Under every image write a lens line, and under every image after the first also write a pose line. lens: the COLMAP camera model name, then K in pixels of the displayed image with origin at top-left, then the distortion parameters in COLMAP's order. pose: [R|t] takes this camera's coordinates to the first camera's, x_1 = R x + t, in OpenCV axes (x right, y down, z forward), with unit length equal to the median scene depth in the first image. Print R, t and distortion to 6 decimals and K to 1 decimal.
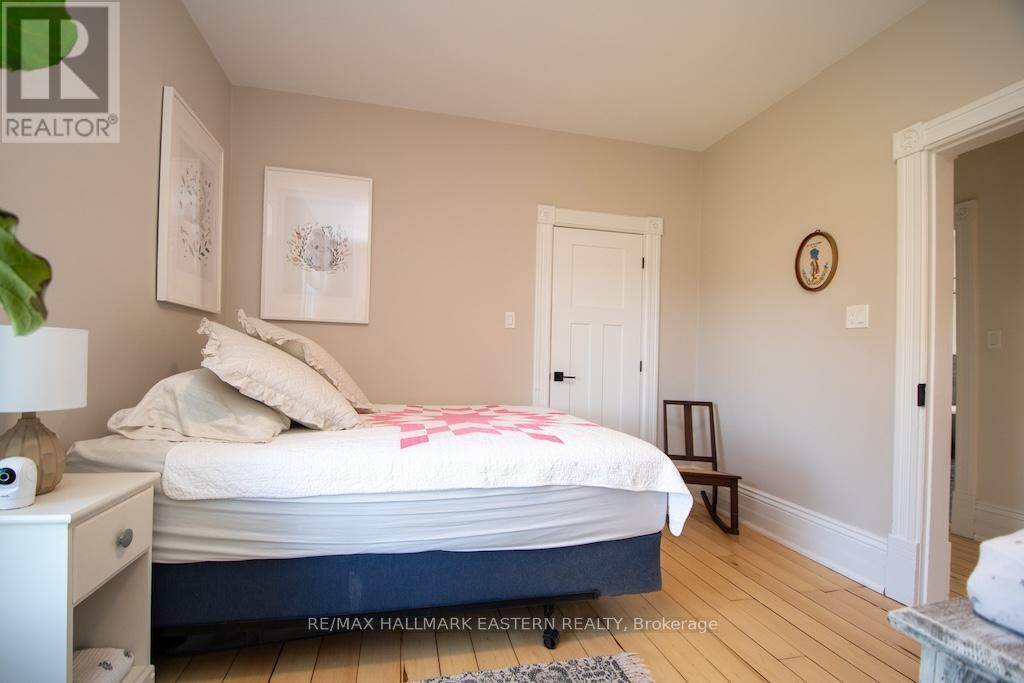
lens RADIAL K [[451.1, 0, 498.1], [0, 451.1, 357.1], [0, 0, 1]] dist [0.001257, -0.000059]
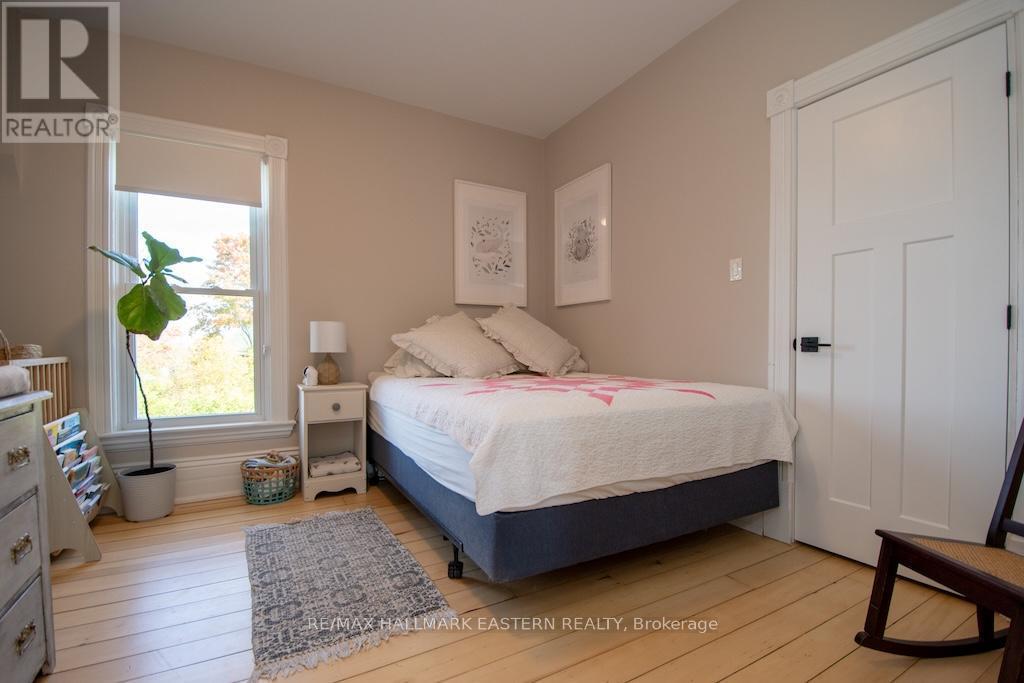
lens RADIAL K [[451.1, 0, 498.1], [0, 451.1, 357.1], [0, 0, 1]] dist [0.001257, -0.000059]
pose [[0.280374, -0.006687, -0.959868, 0.685008], [0.013903, 0.999899, -0.002905, 0.063125], [0.959790, -0.012531, 0.280439, 0.458004]]
